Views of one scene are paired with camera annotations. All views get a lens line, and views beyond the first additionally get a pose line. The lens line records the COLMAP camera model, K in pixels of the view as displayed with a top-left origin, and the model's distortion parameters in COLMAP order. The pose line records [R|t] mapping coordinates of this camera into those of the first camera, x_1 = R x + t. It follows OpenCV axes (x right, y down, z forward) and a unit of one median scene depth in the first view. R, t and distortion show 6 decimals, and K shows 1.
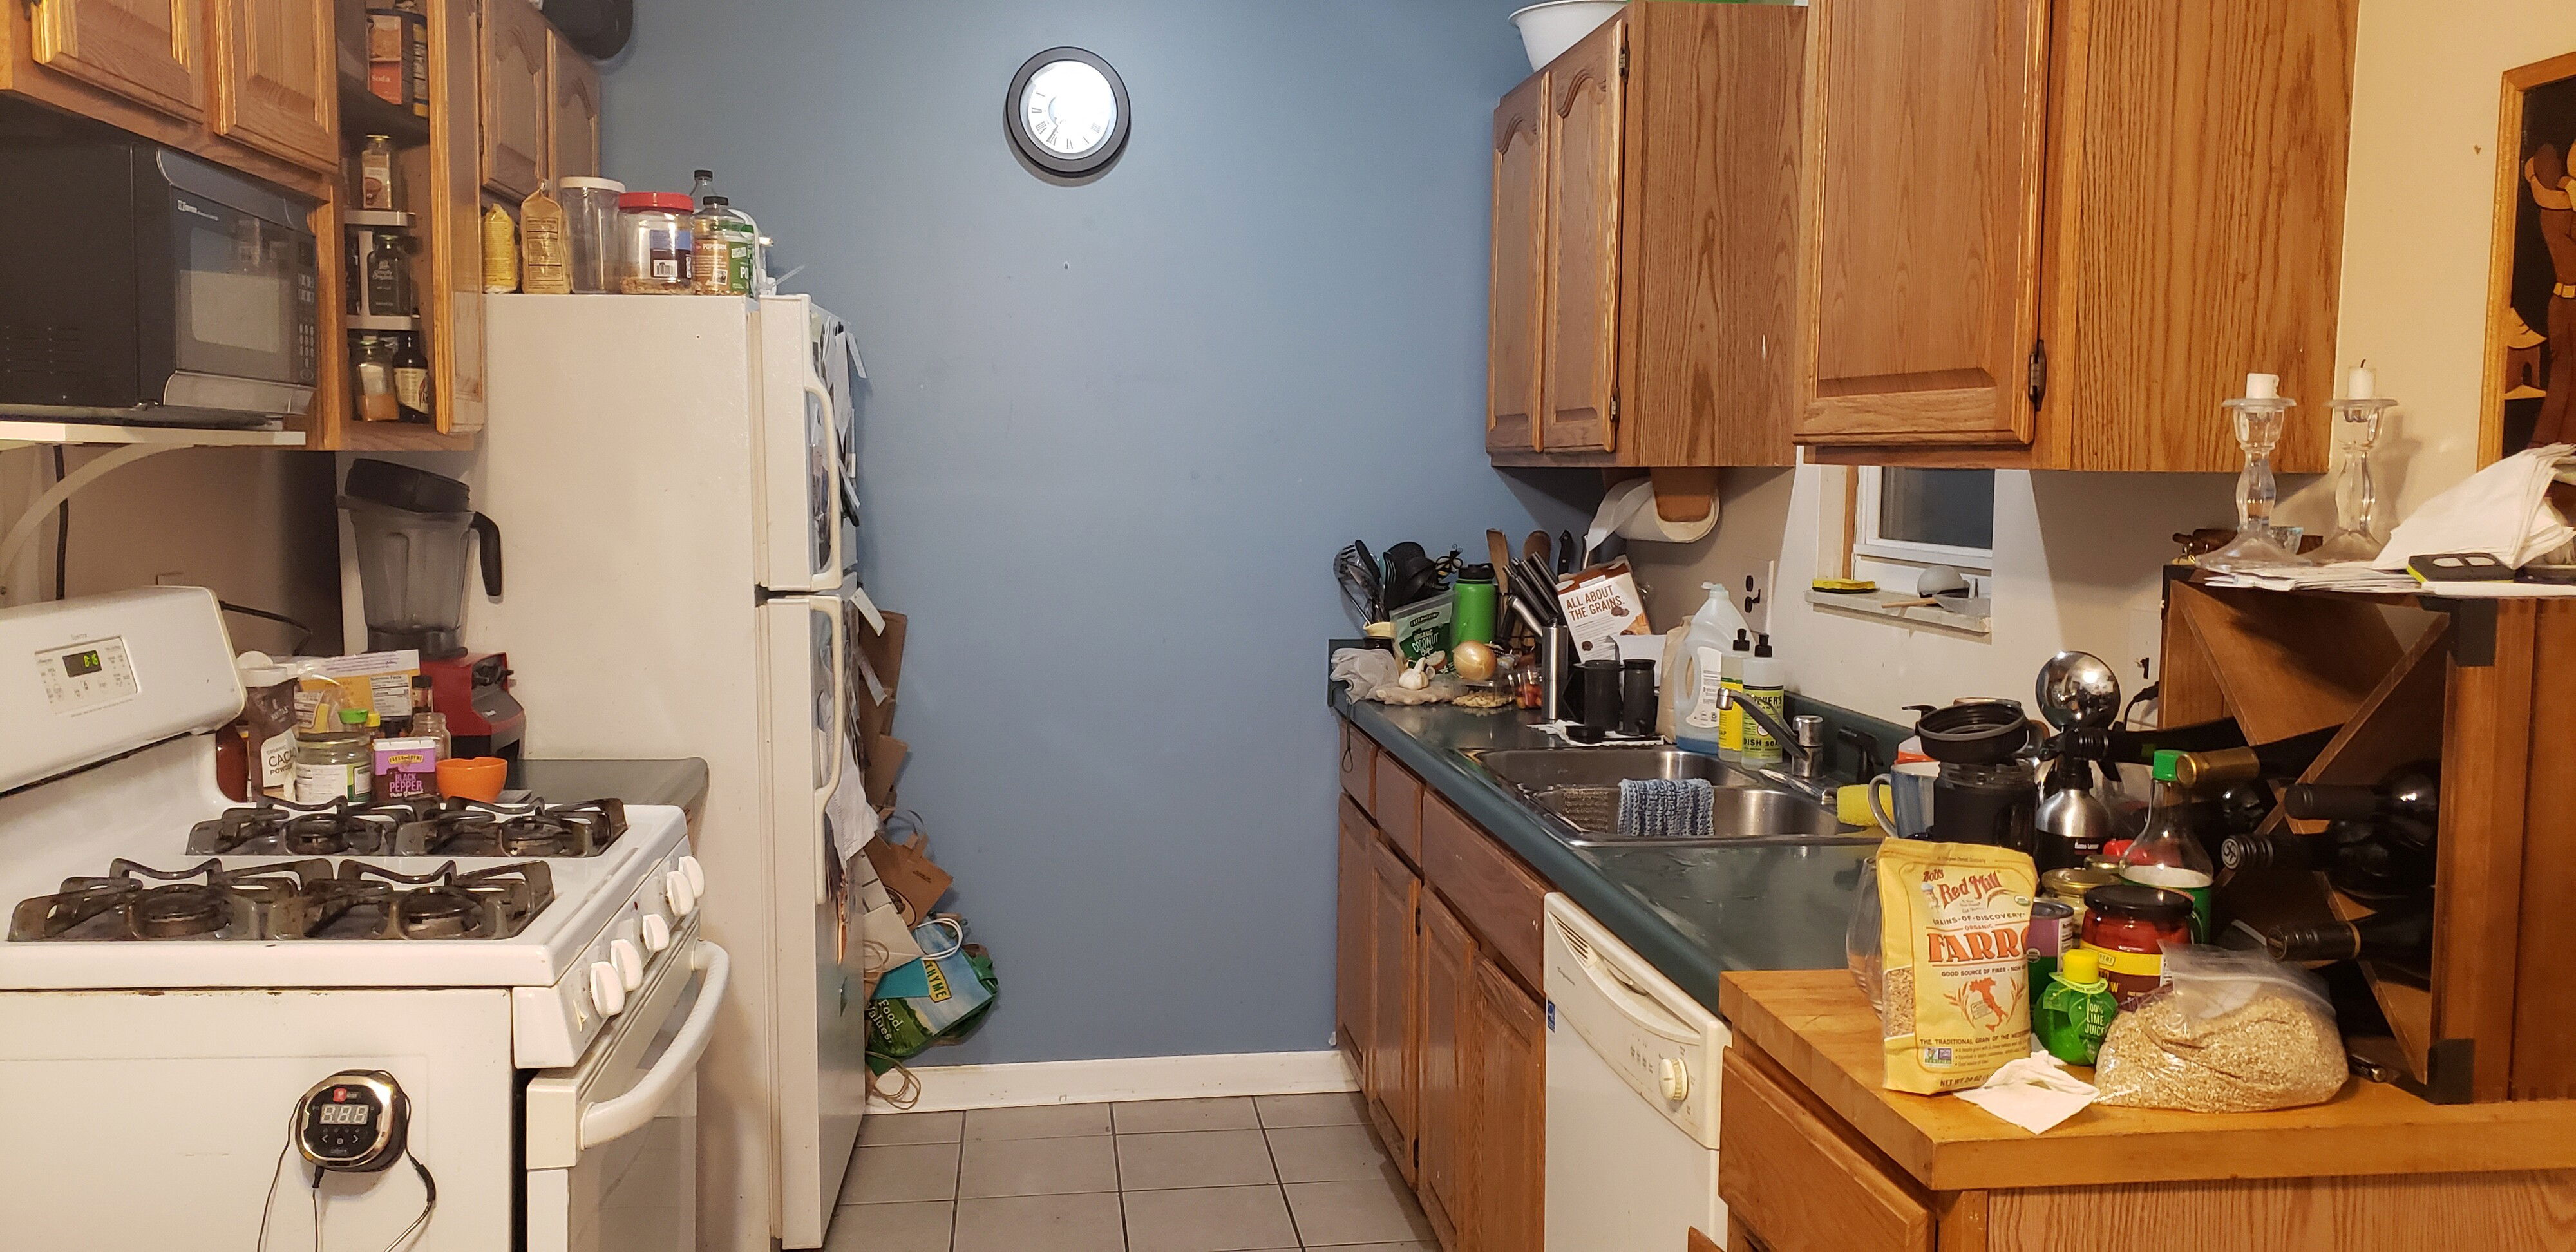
lens RADIAL K [[1986.6, 0, 1307.7], [0, 1986.6, 660.2], [0, 0, 1]] dist [-0.001478, -0.006741]
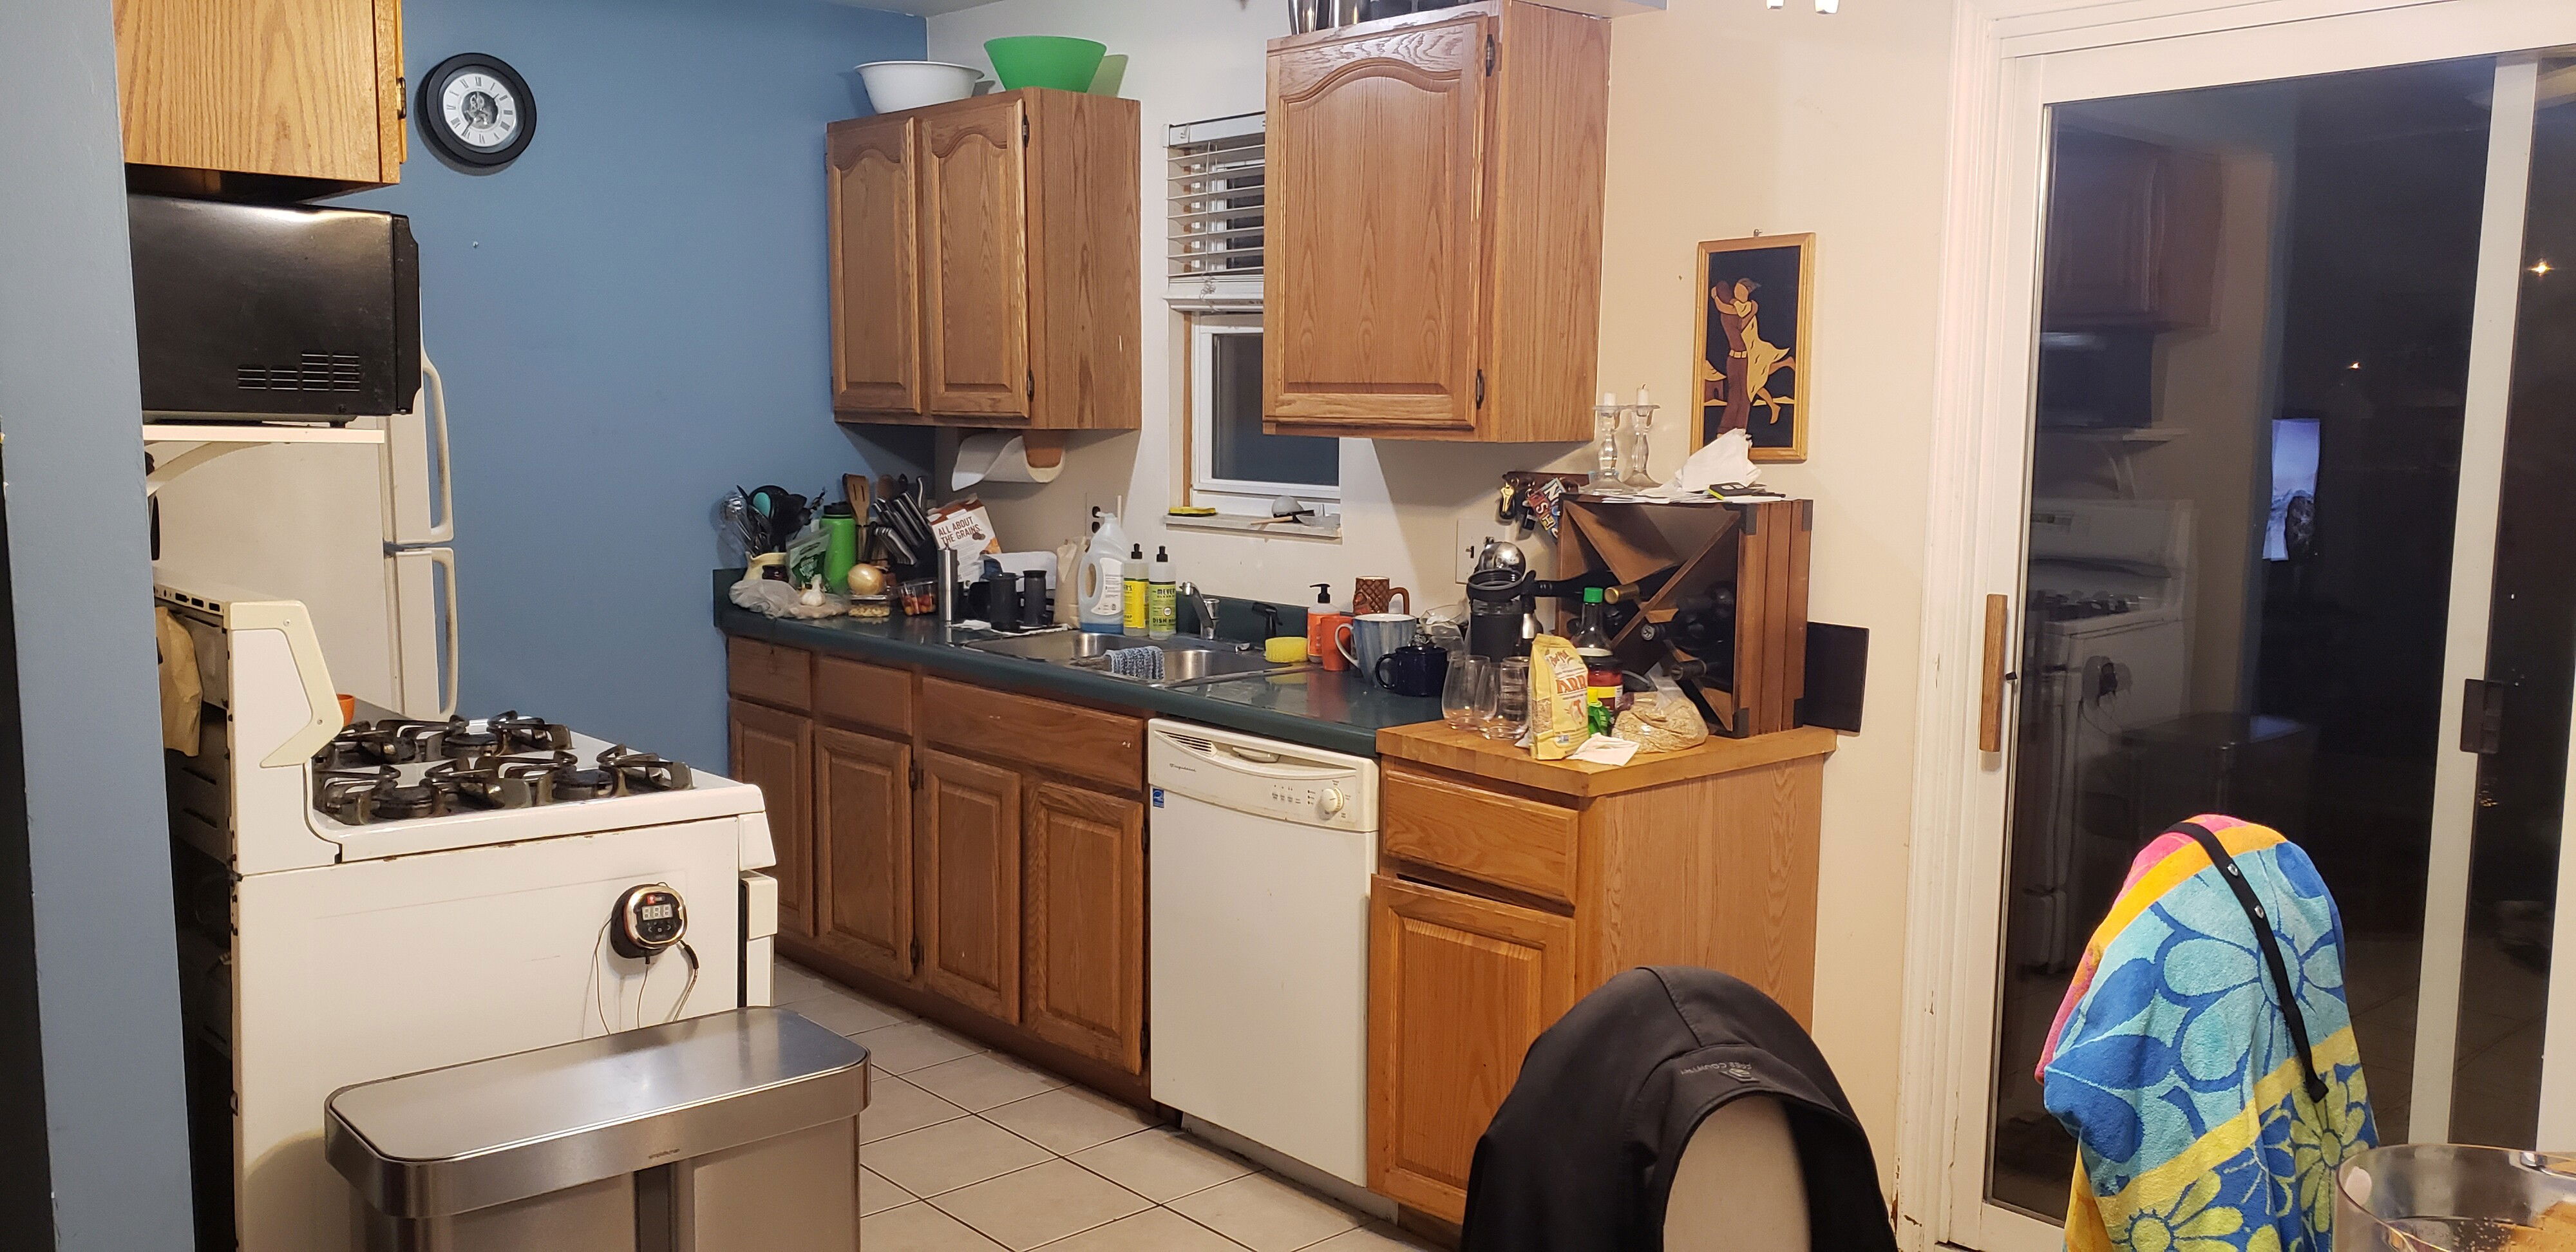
lens RADIAL K [[1982.8, 0, 1303.4], [0, 1982.8, 630.8], [0, 0, 1]] dist [0.124328, -0.278012]
pose [[0.822258, -0.067164, 0.565138, -0.643657], [0.054889, 0.997742, 0.038714, -0.002386], [-0.566462, -0.000813, 0.824088, -0.320697]]
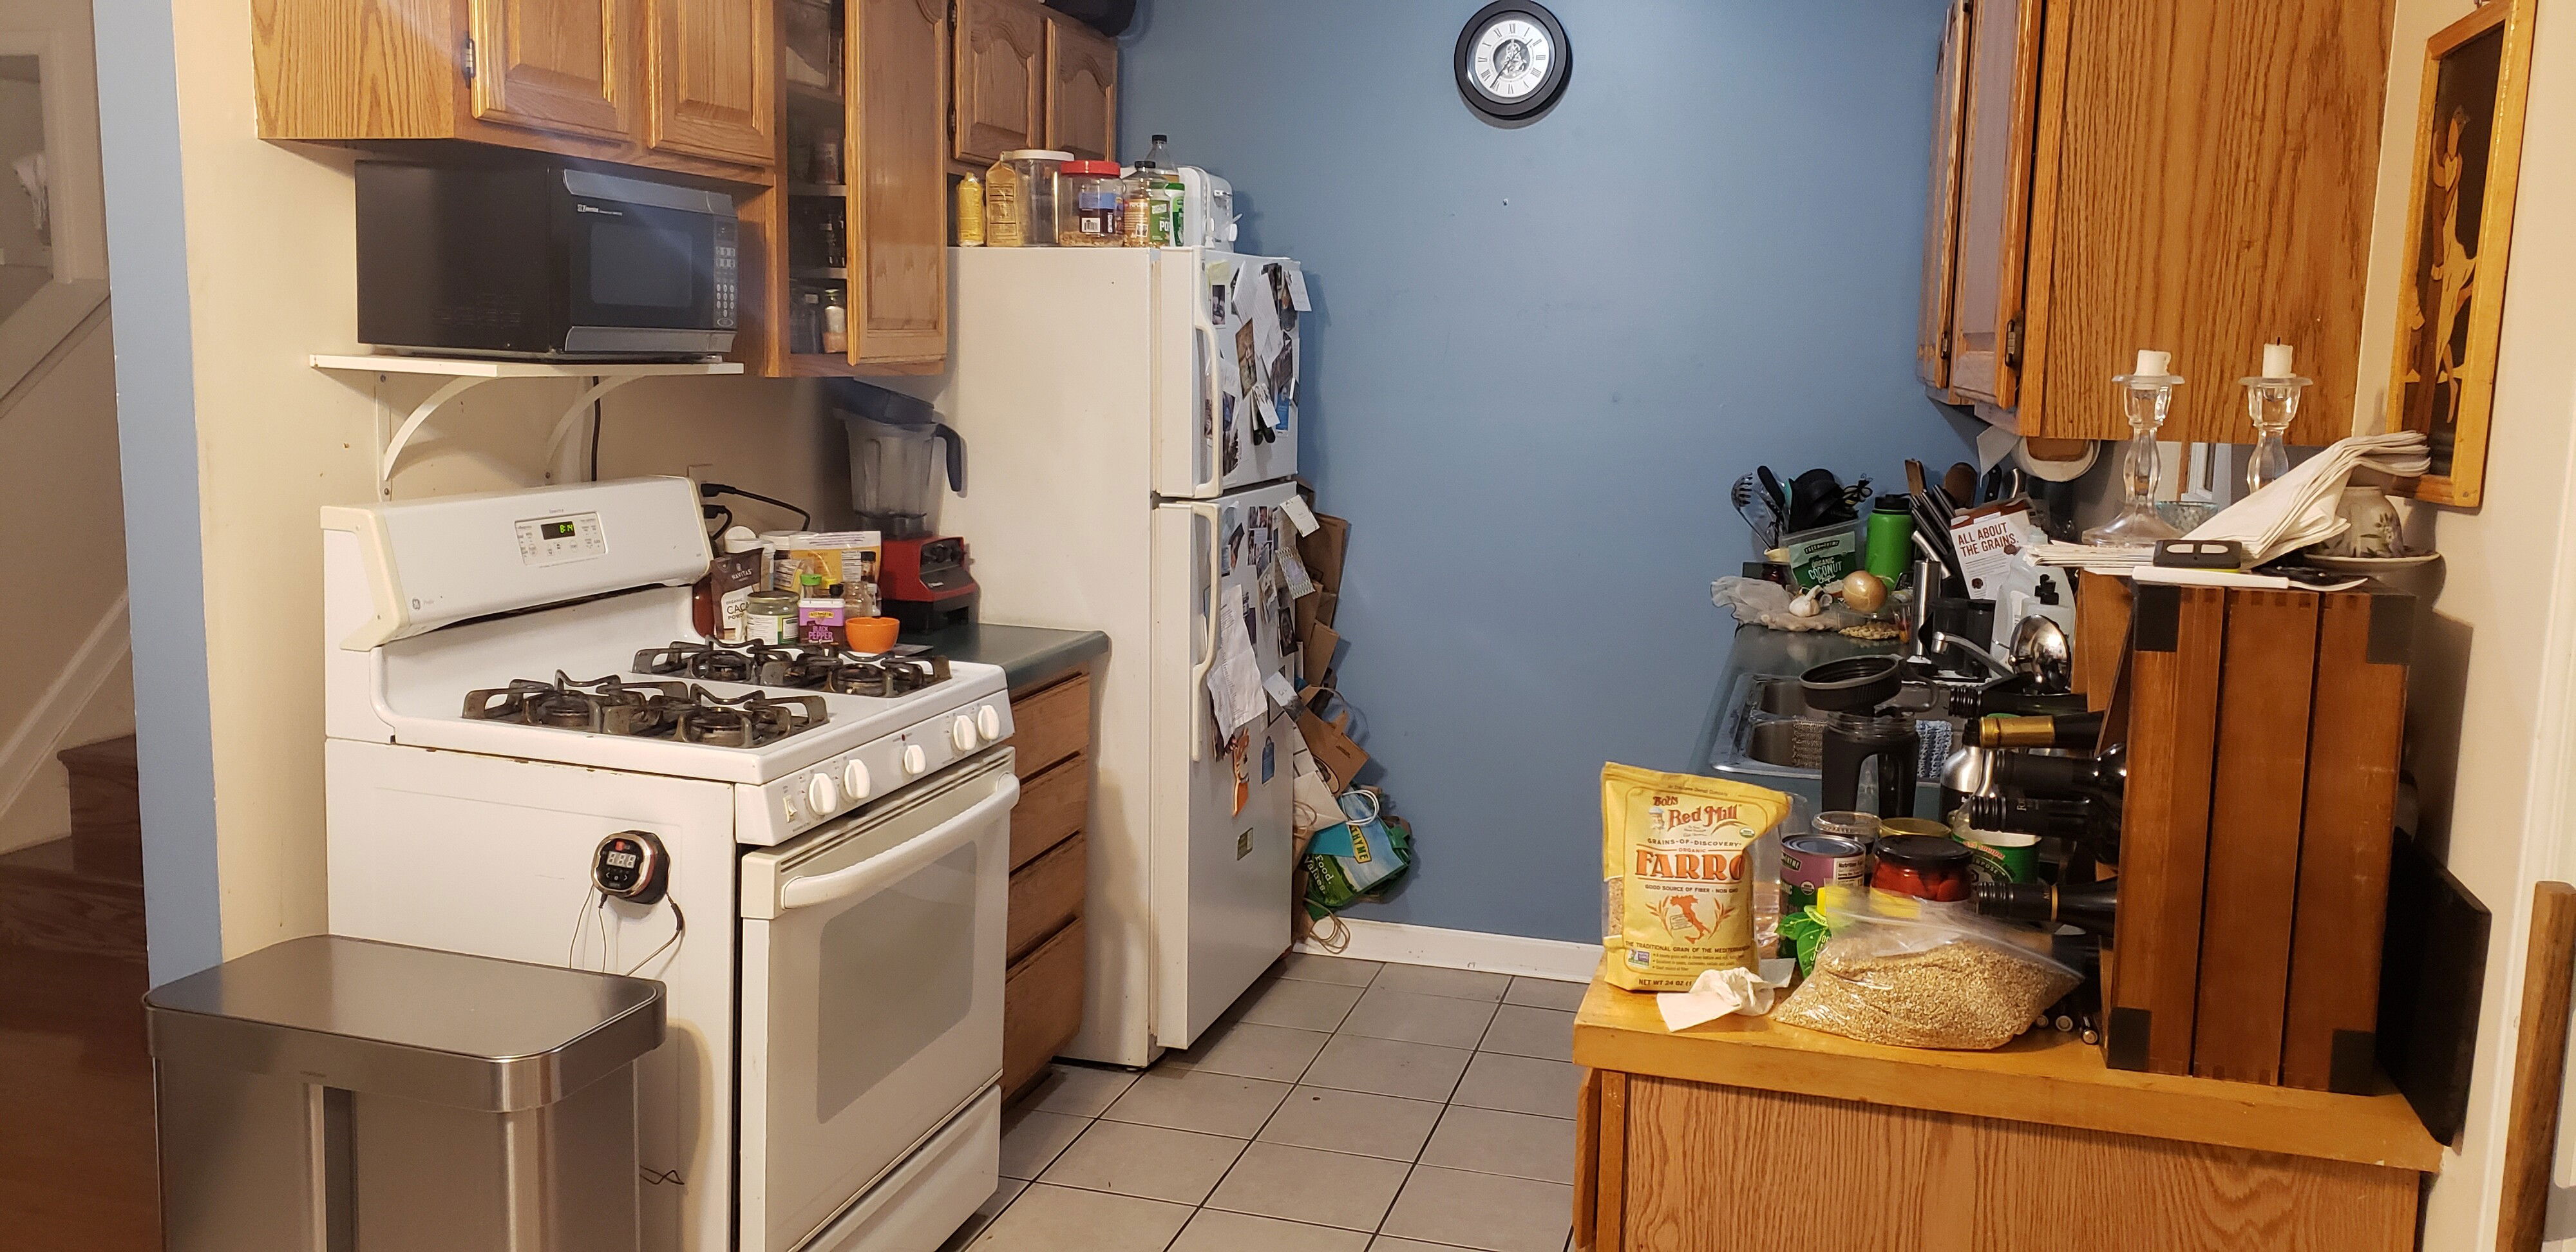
lens RADIAL K [[1982.8, 0, 1303.4], [0, 1982.8, 630.8], [0, 0, 1]] dist [0.124328, -0.278012]
pose [[0.914525, 0.069280, -0.398554, 0.364399], [-0.054633, 0.997352, 0.048007, -0.020399], [0.400824, -0.022129, 0.915888, -0.077703]]
